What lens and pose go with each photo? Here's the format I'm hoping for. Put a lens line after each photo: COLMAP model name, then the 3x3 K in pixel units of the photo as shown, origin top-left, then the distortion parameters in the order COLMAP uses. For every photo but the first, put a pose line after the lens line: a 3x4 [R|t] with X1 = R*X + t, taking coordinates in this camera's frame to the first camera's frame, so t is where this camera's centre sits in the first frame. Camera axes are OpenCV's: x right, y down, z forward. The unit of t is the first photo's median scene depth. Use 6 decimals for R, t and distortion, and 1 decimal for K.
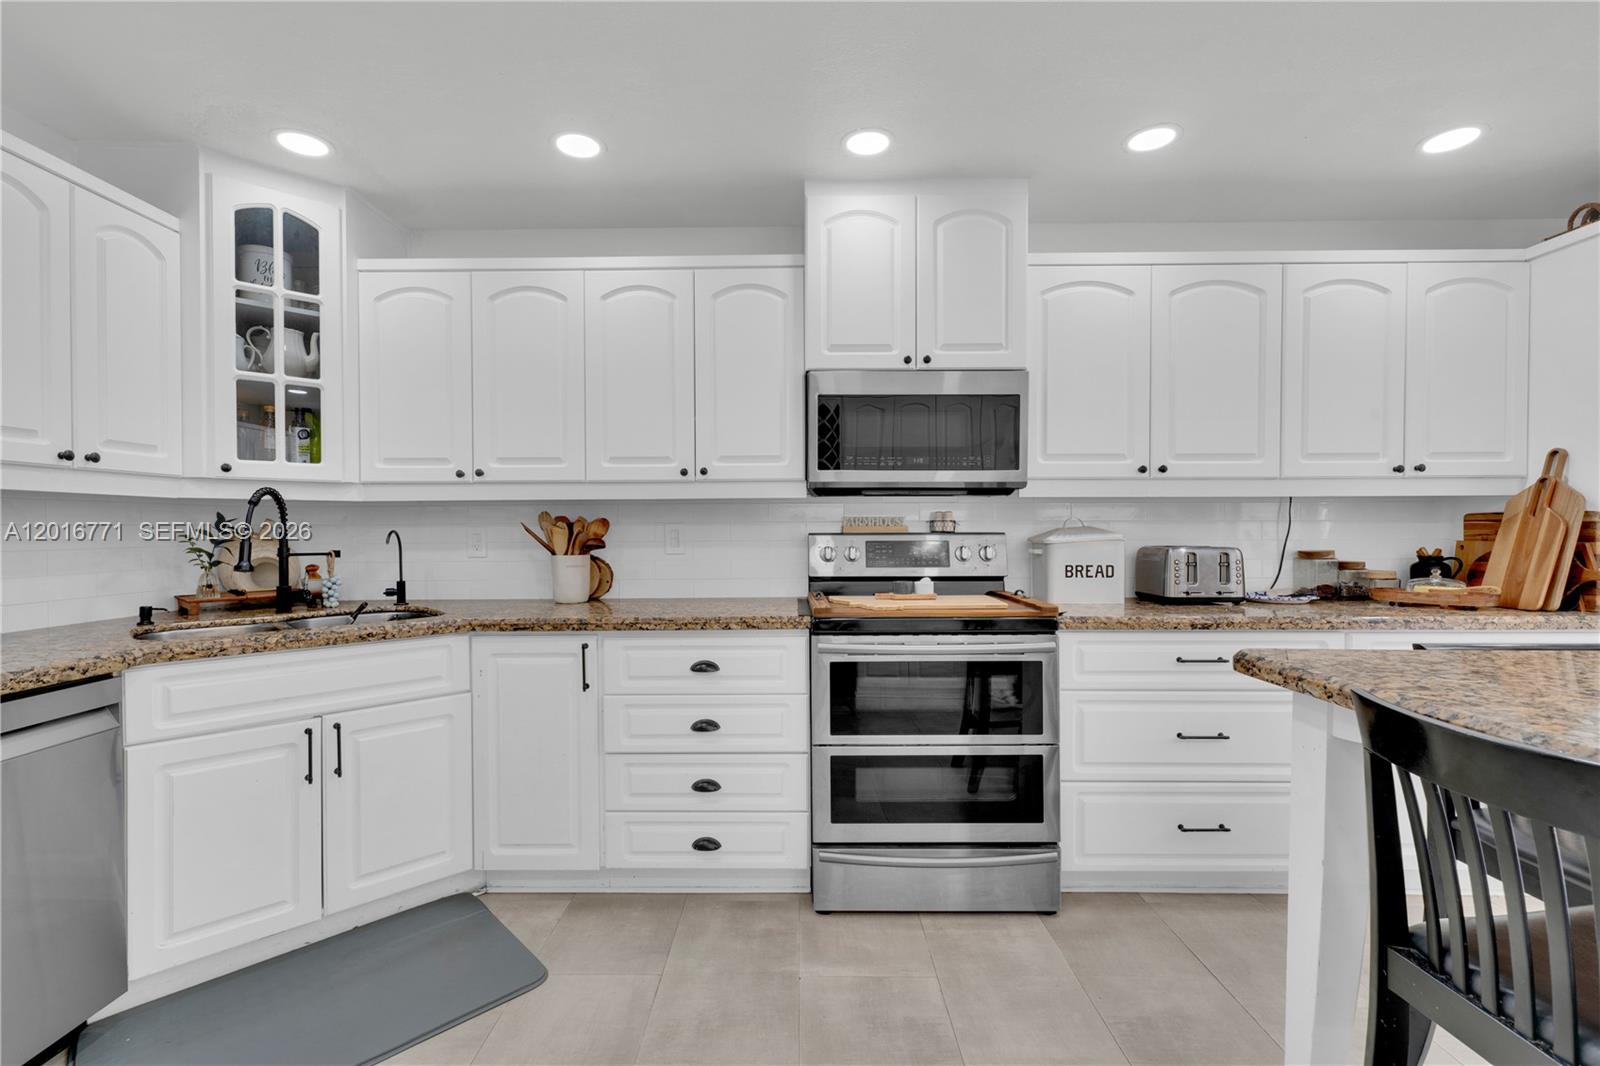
lens RADIAL K [[712.1, 0, 790.0], [0, 712.1, 534.2], [0, 0, 1]] dist [-0.000141, 0.000166]
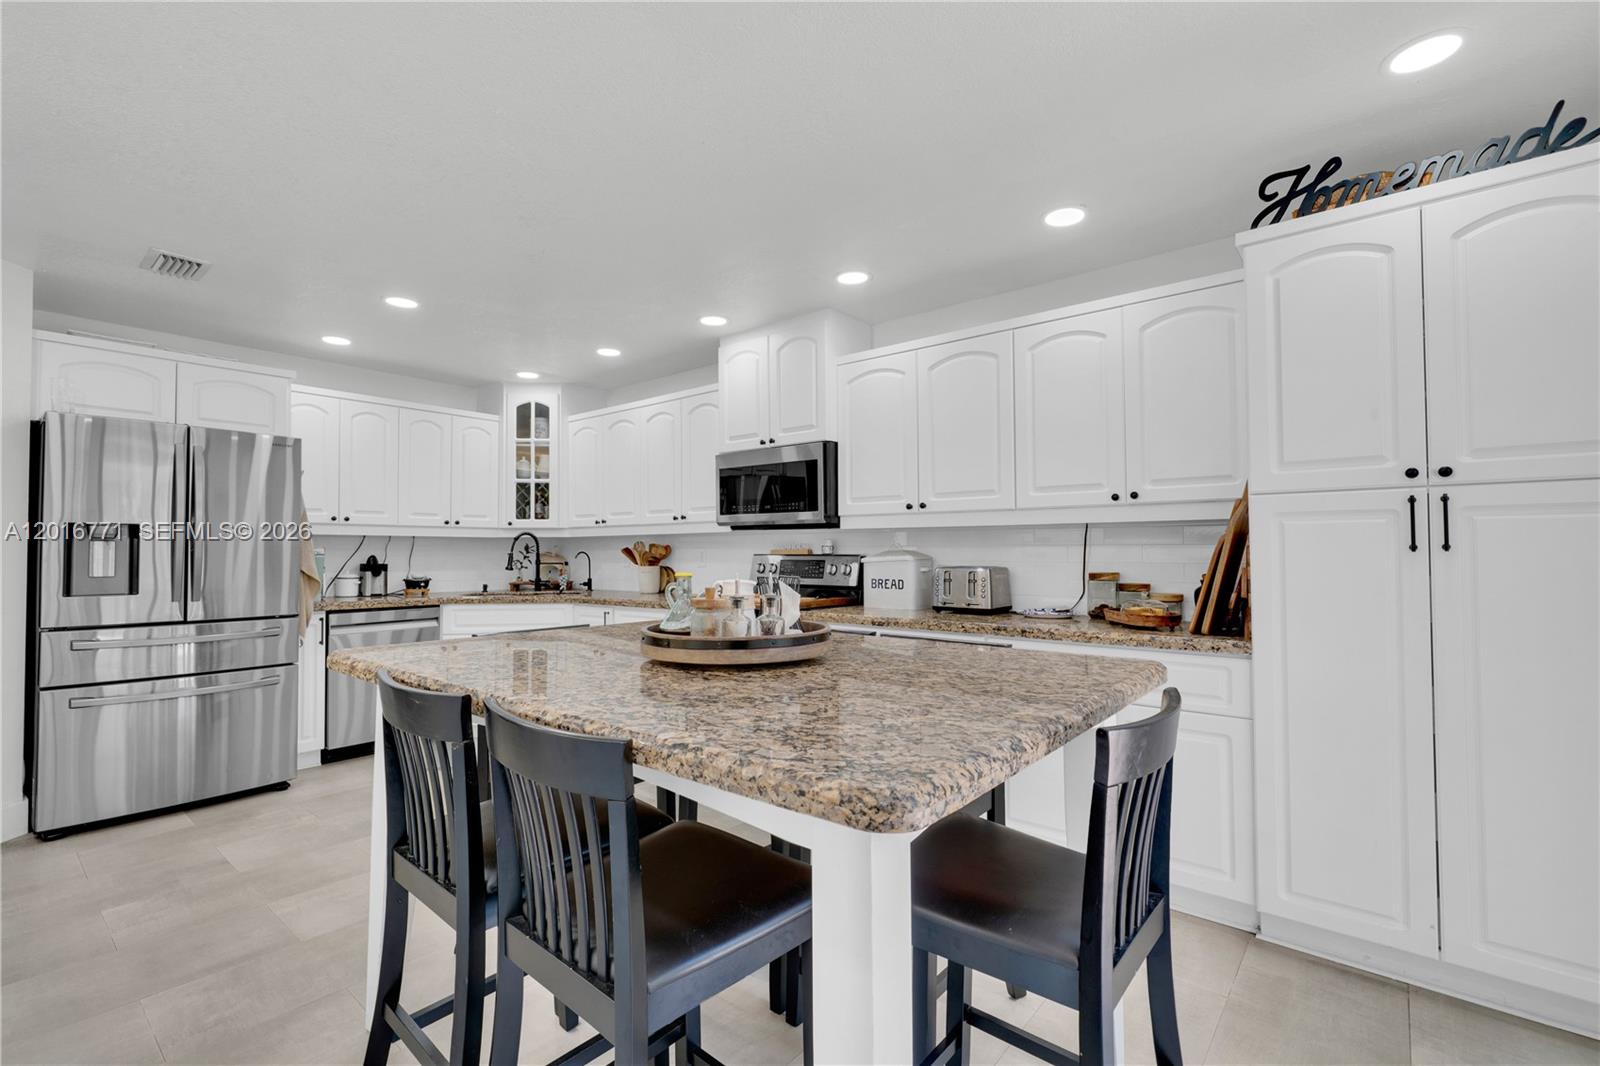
lens RADIAL K [[712.1, 0, 790.0], [0, 712.1, 534.2], [0, 0, 1]] dist [-0.000141, 0.000166]
pose [[0.773574, -0.013268, -0.633567, 1.210078], [-0.005615, 0.999598, -0.027789, -0.002731], [0.633681, 0.025054, 0.773188, -0.152914]]
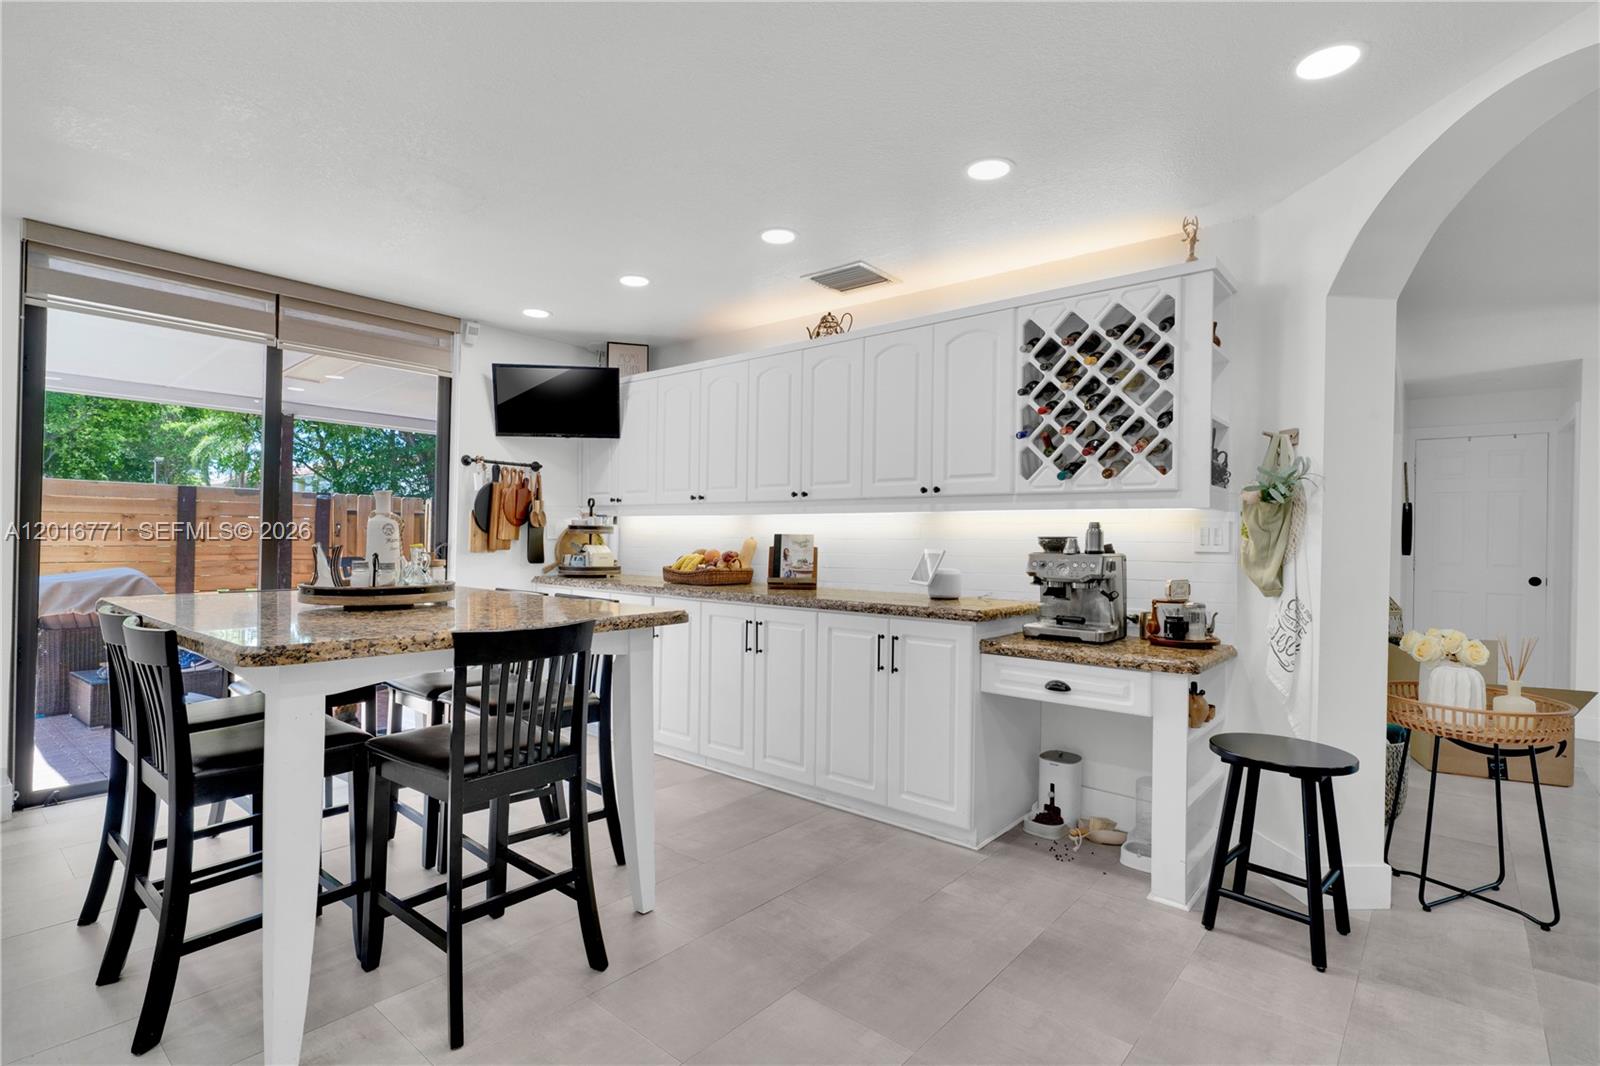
lens RADIAL K [[762.0, 0, 784.4], [0, 762.0, 535.1], [0, 0, 1]] dist [0.000735, 0.000420]
pose [[-0.765993, -0.007597, 0.642805, -0.367959], [-0.008812, 0.999960, 0.001317, -0.000749], [-0.642789, -0.004656, -0.766029, 0.805976]]
